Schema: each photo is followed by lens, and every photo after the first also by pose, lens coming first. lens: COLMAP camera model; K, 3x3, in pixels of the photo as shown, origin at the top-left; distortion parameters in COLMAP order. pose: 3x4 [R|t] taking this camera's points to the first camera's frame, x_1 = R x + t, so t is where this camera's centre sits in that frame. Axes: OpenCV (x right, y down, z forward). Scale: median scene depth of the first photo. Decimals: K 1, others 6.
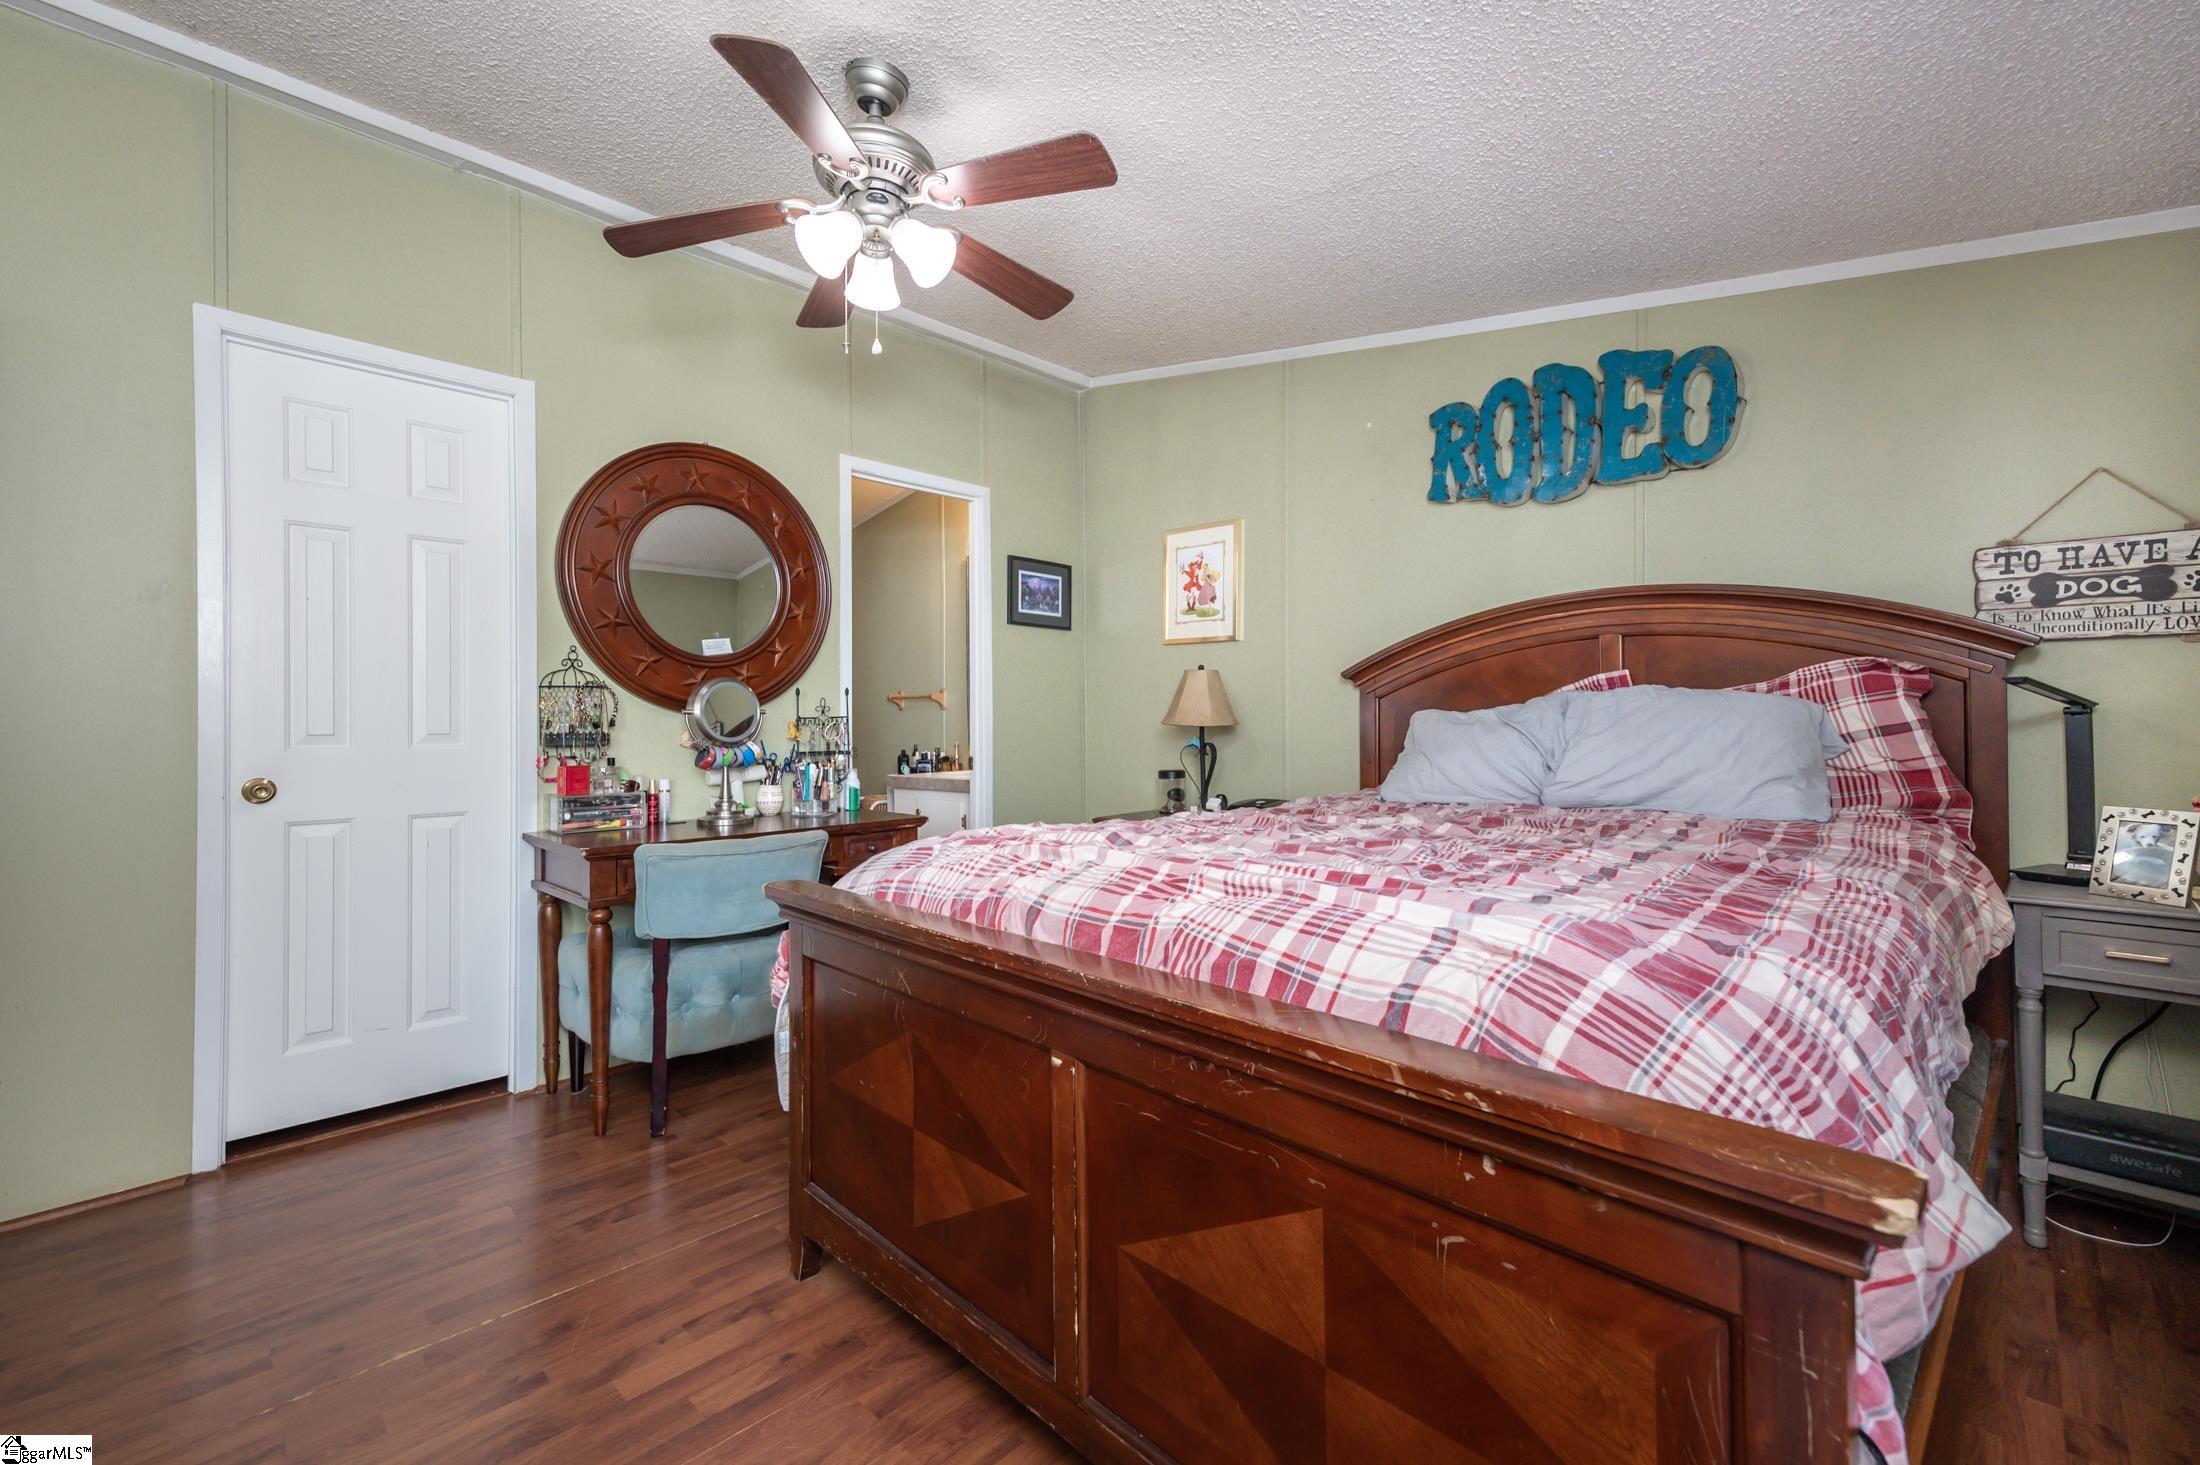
lens RADIAL K [[933.5, 0, 1100.0], [0, 933.5, 732.5], [0, 0, 1]] dist [0.002487, 0.000160]
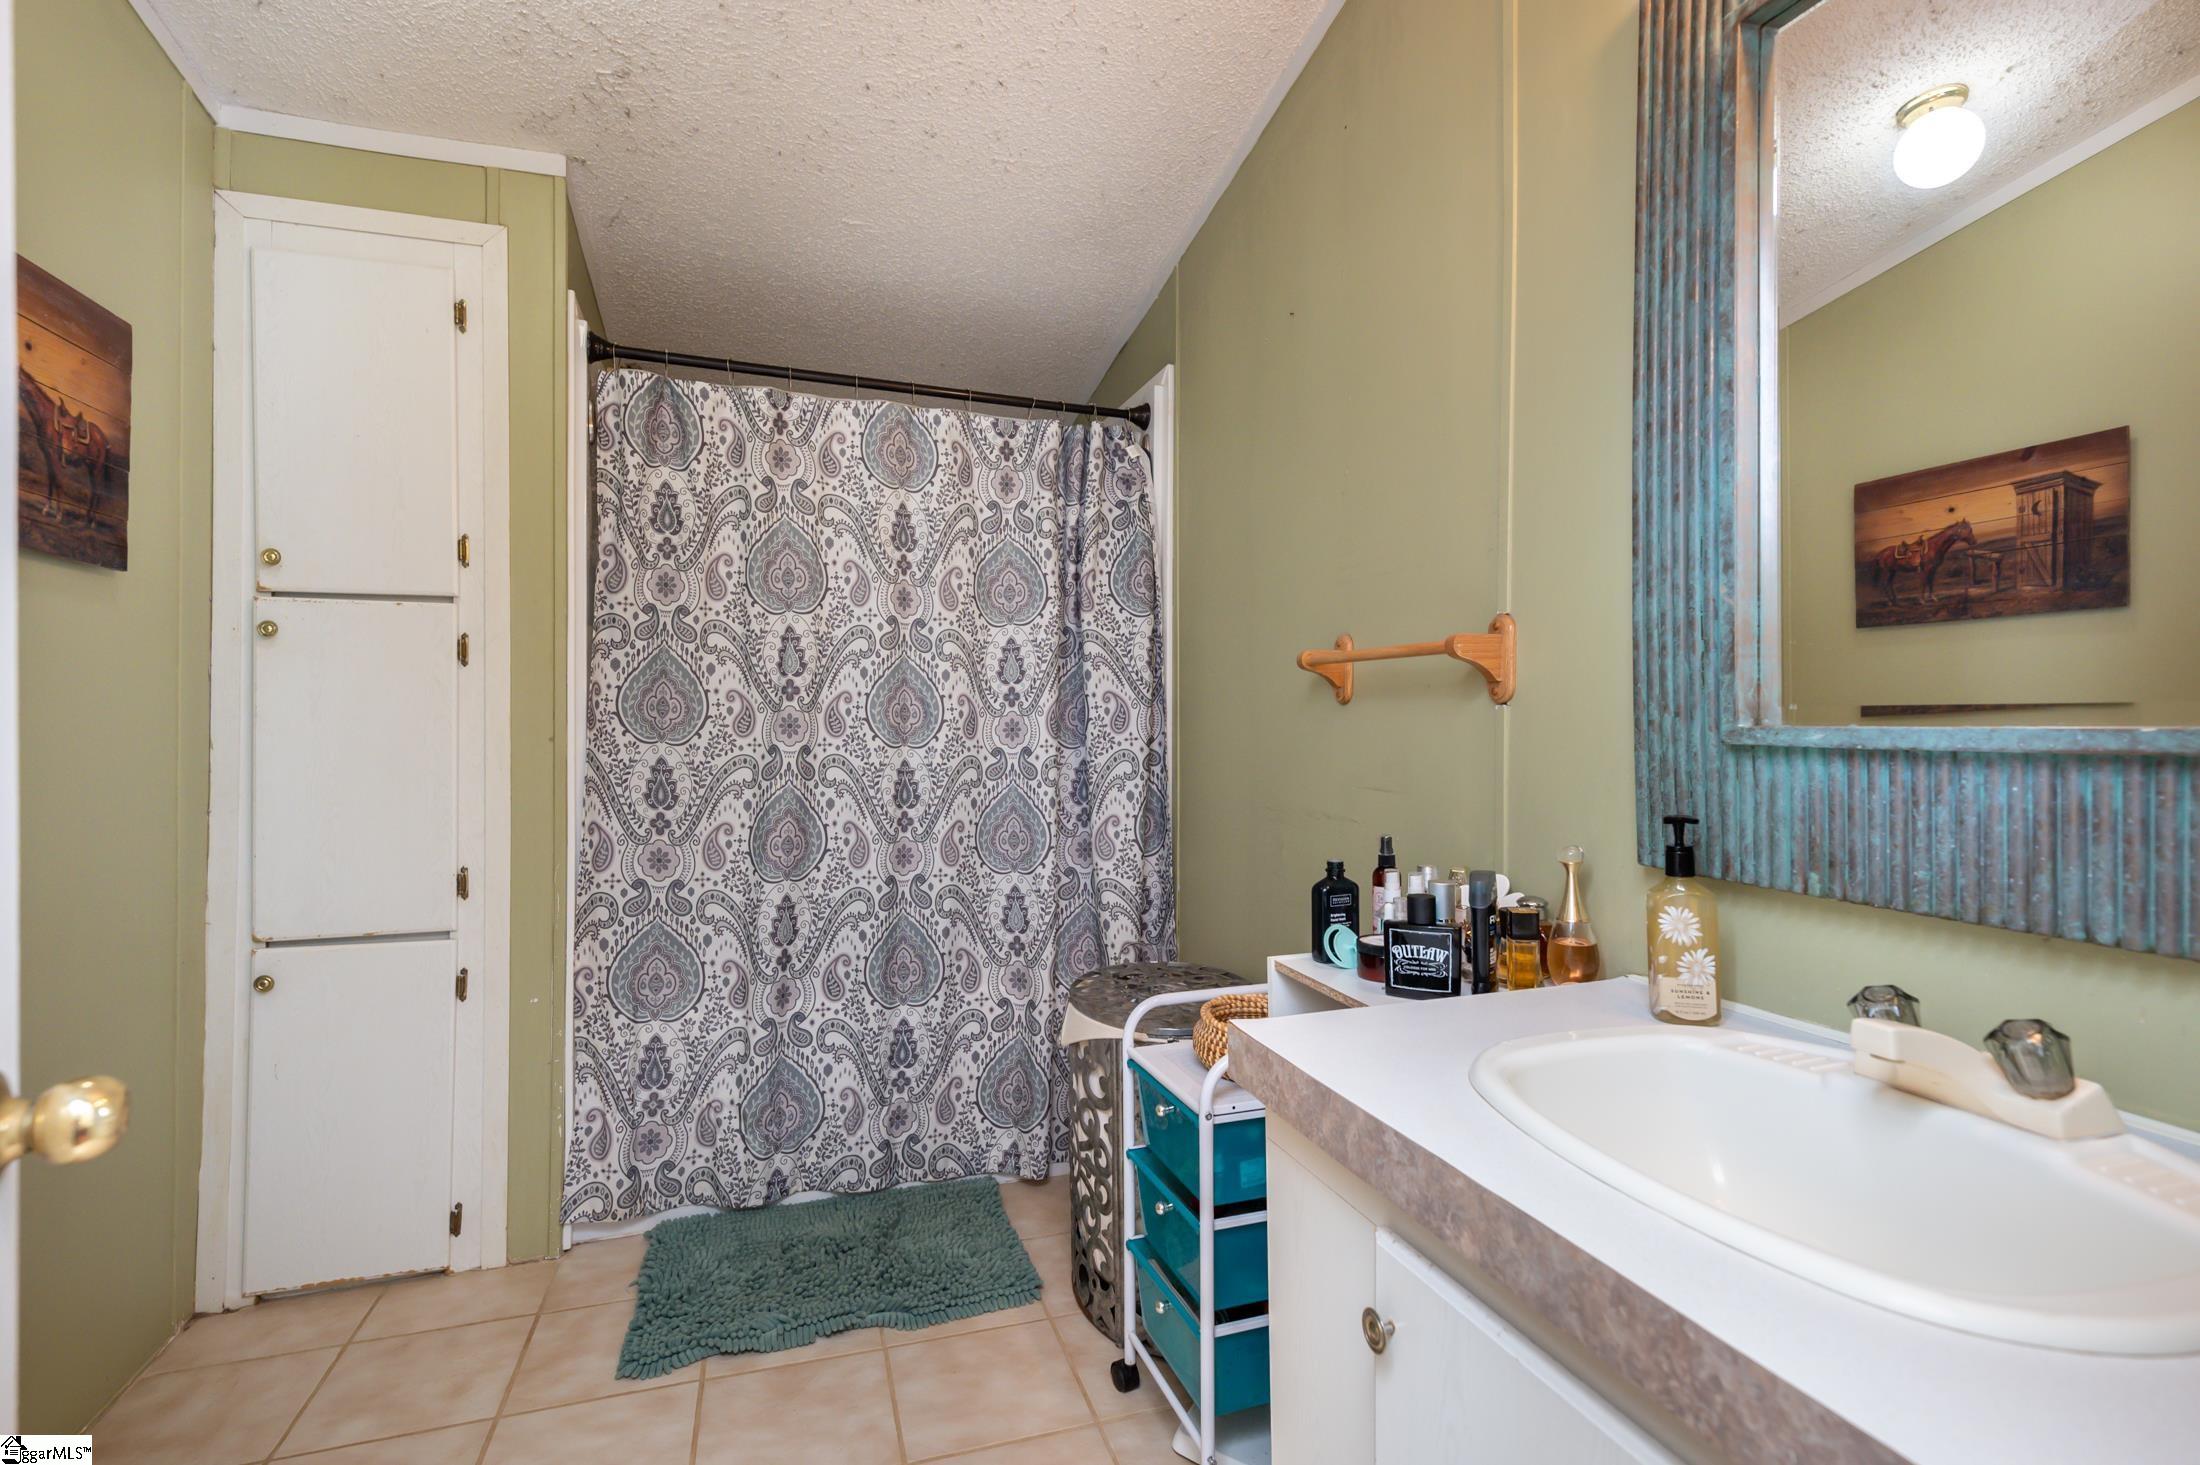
lens RADIAL K [[1051.3, 0, 1100.0], [0, 1051.3, 732.5], [0, 0, 1]] dist [0.001039, 0.000262]
pose [[0.887760, 0.003783, -0.460290, -0.244575], [-0.005224, 0.999985, -0.001856, -0.027898], [0.460276, 0.004052, 0.887767, 1.285973]]
